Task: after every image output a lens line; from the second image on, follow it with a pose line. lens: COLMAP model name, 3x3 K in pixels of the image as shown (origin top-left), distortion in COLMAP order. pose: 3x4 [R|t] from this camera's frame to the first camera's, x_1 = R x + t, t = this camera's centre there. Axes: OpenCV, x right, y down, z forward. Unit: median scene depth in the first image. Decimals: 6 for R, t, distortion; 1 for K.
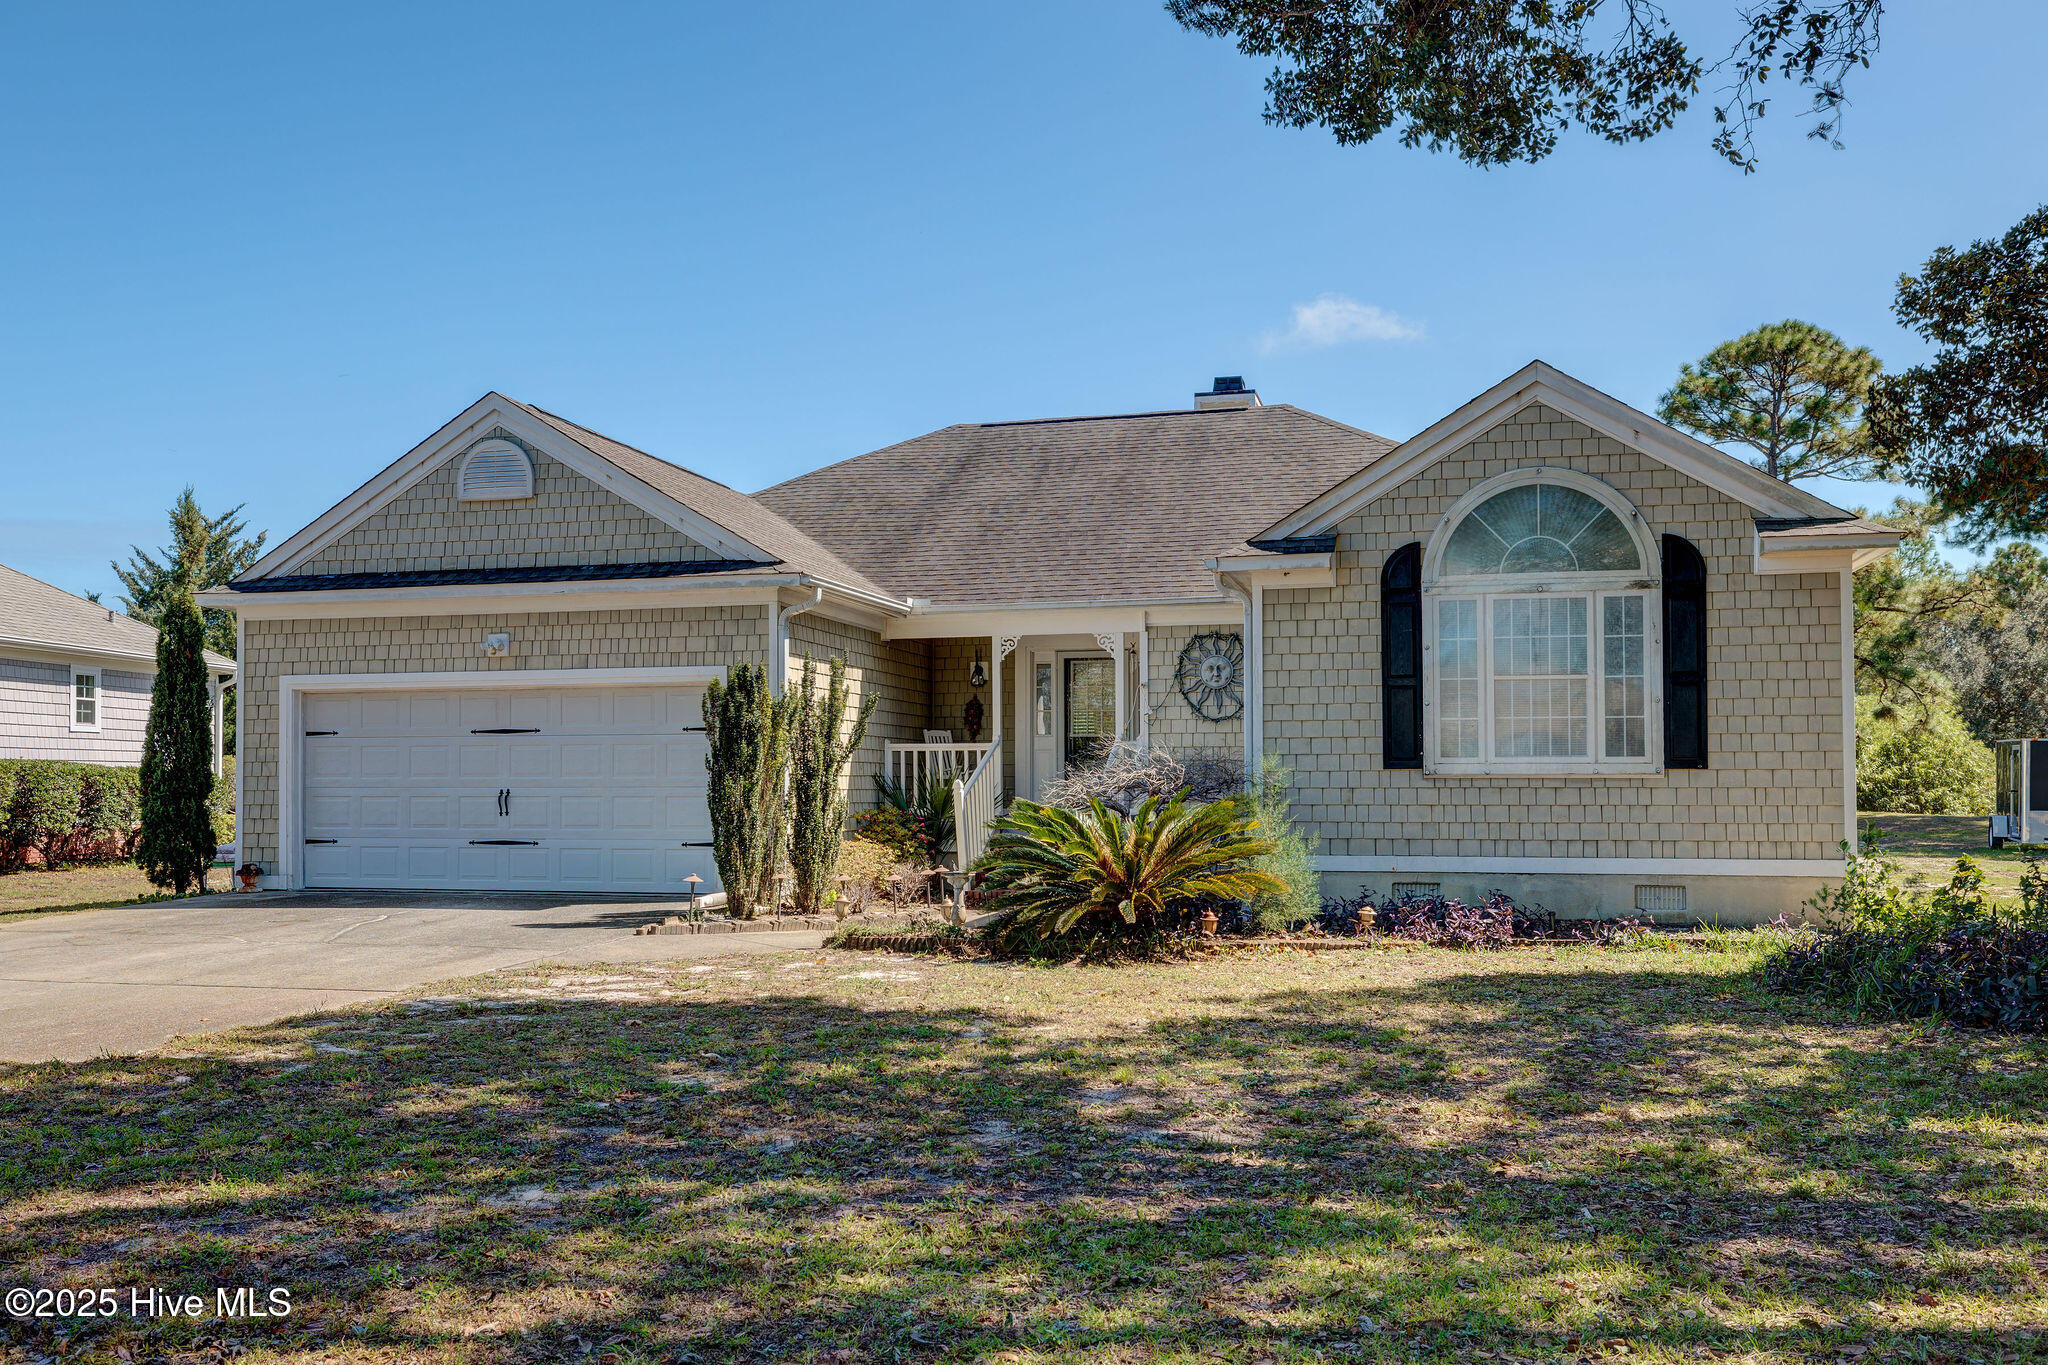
lens RADIAL K [[1850.5, 0, 980.5], [0, 1850.5, 717.0], [0, 0, 1]] dist [-0.000381, -0.000396]
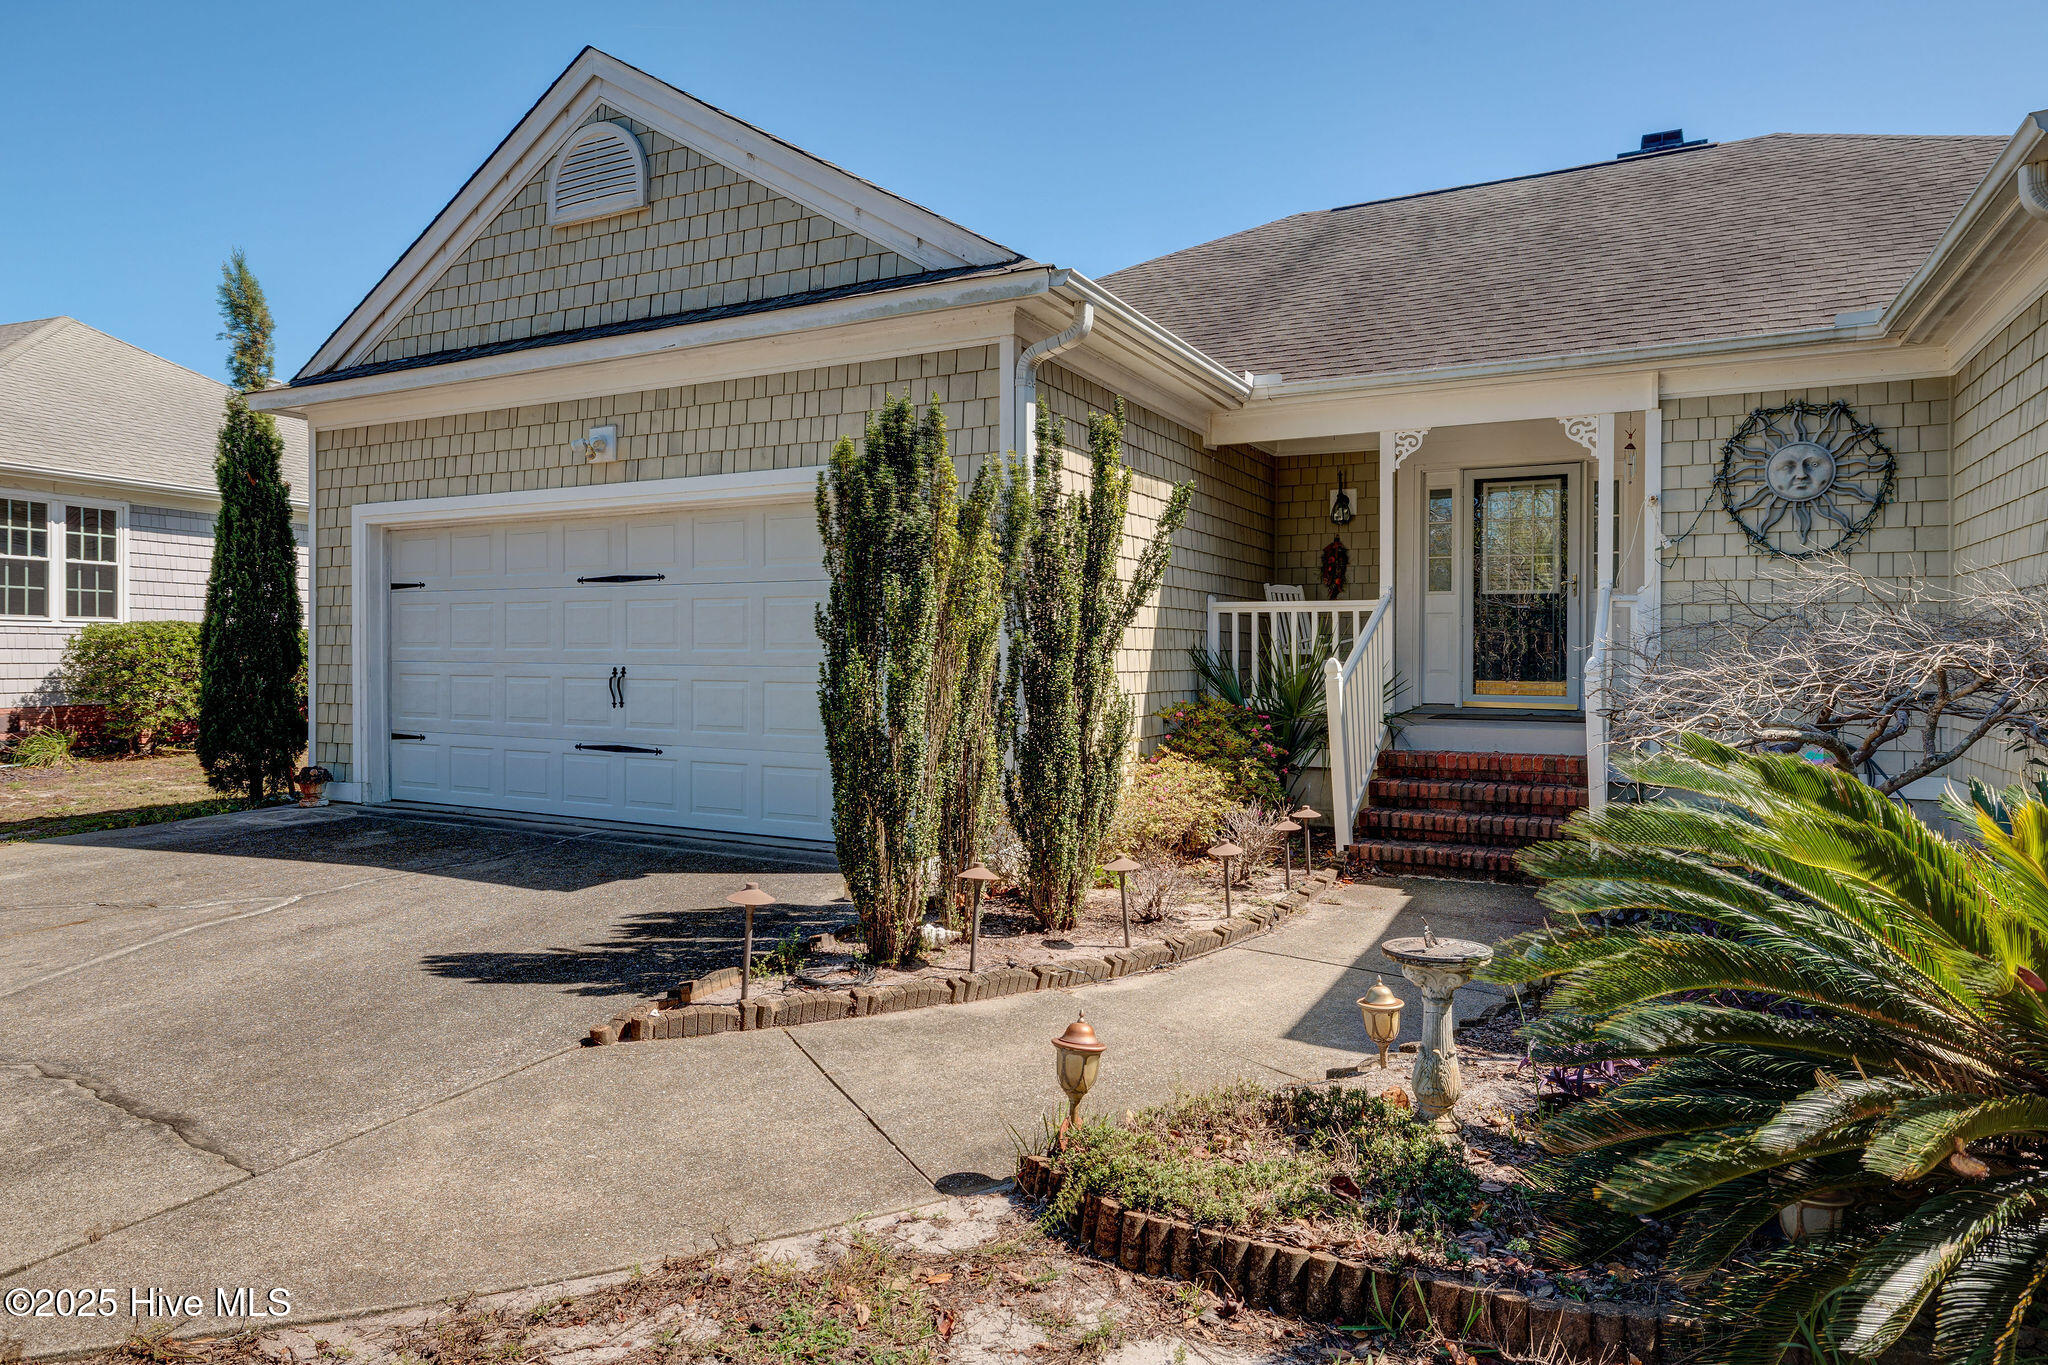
lens RADIAL K [[1256.3, 0, 977.5], [0, 1256.3, 653.7], [0, 0, 1]] dist [-0.003151, 0.001093]
pose [[0.973752, 0.007493, -0.227488, -0.032723], [0.001153, 0.999283, 0.037850, 0.017708], [0.227608, -0.037119, 0.973045, 0.601085]]
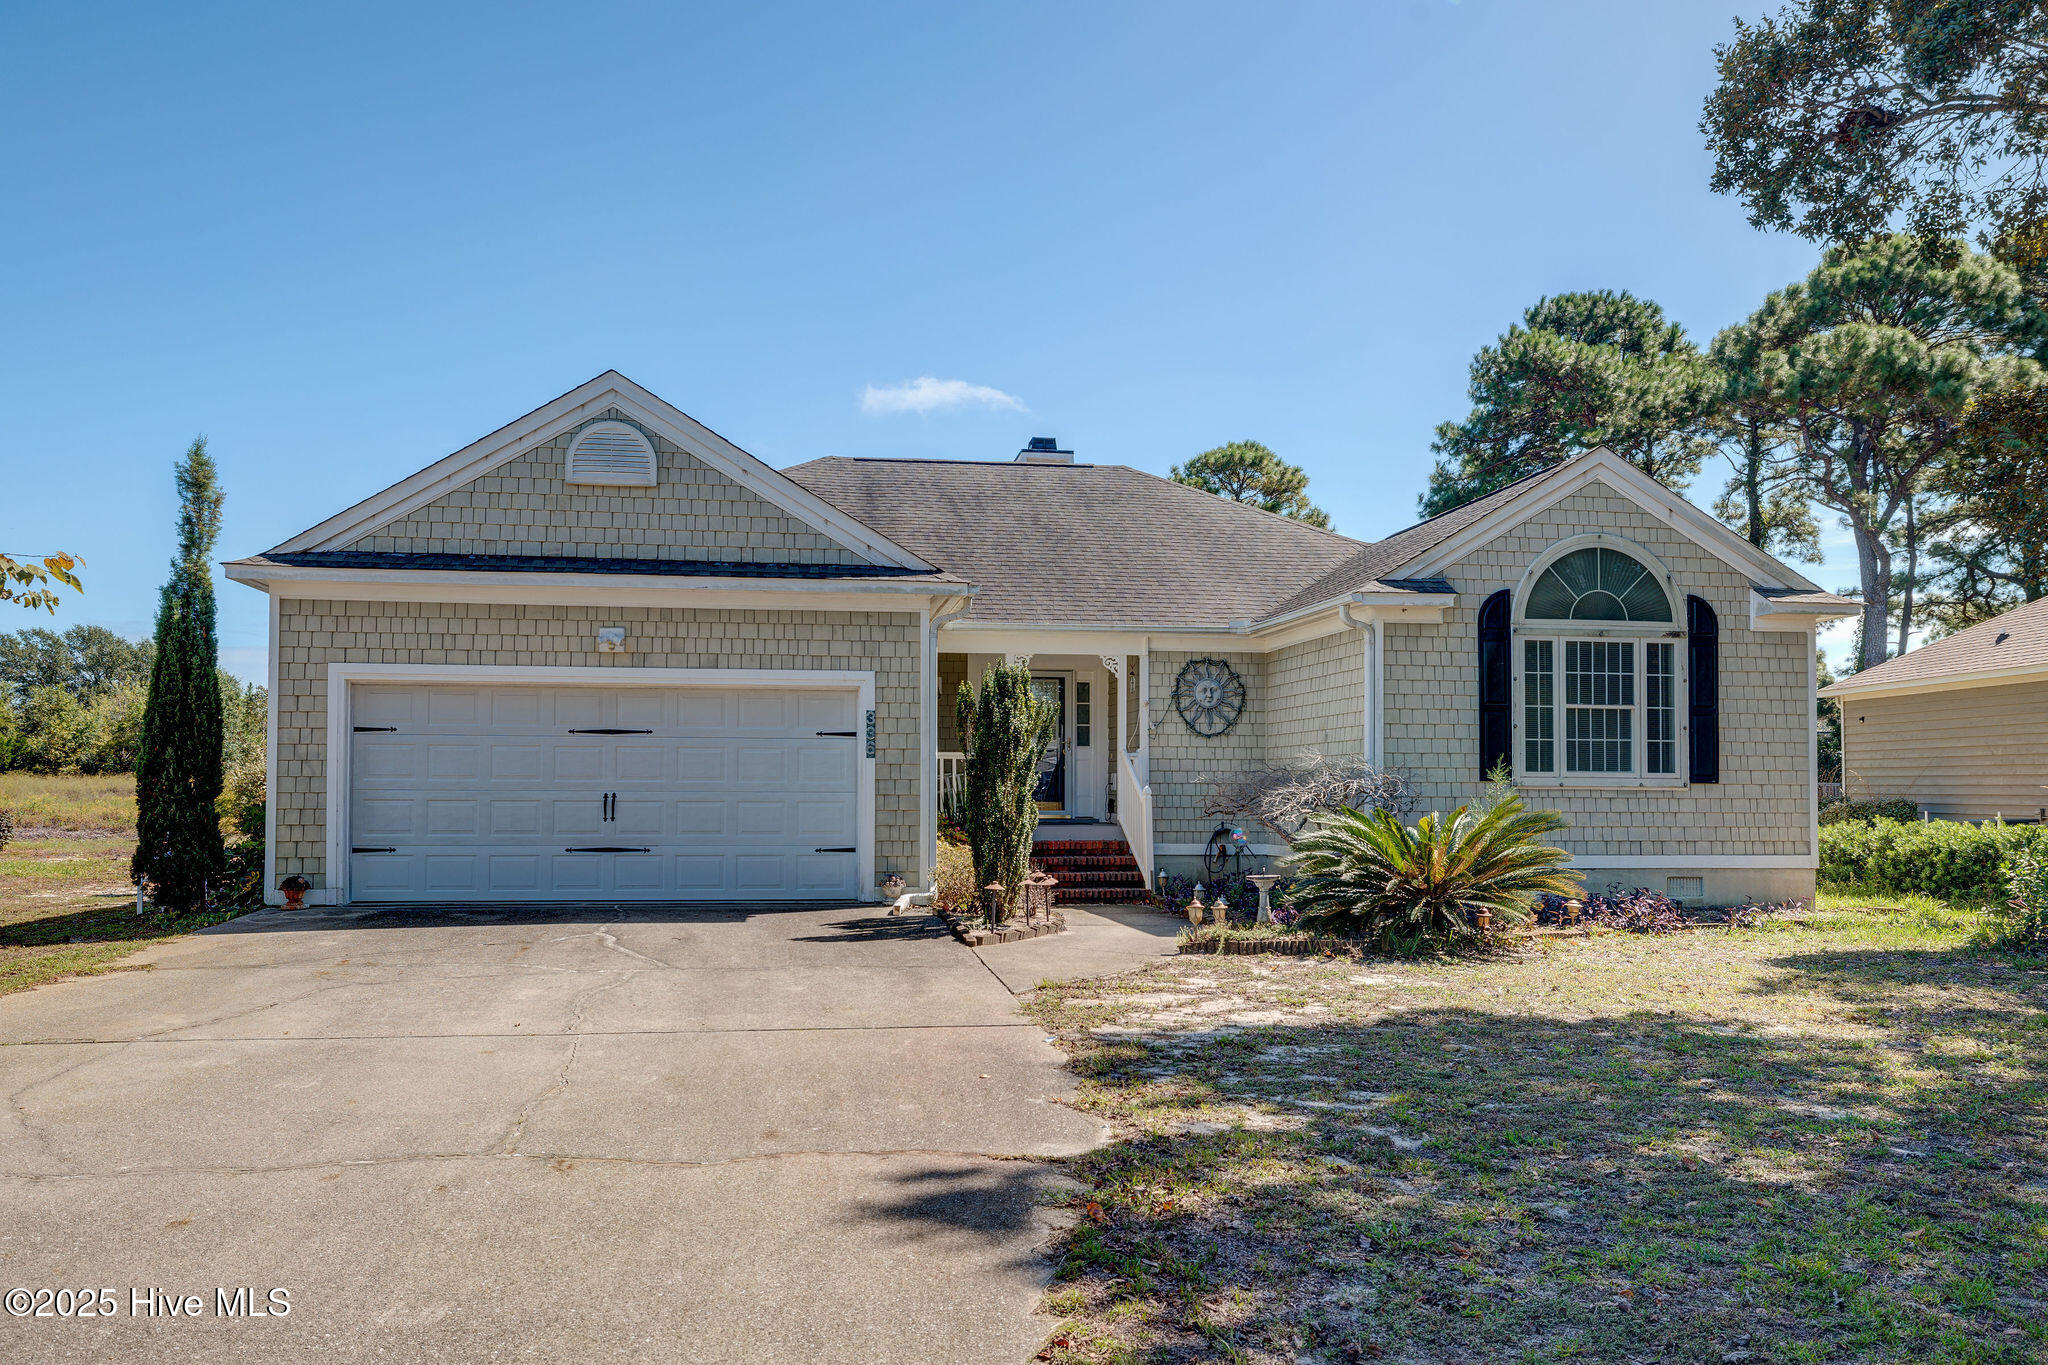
lens RADIAL K [[1508.6, 0, 982.9], [0, 1508.6, 740.8], [0, 0, 1]] dist [-0.000774, 0.003176]
pose [[0.913600, 0.020113, 0.406116, -0.399295], [-0.021886, 0.999760, -0.000280, 0.008485], [-0.406024, -0.008633, 0.913821, 0.222327]]
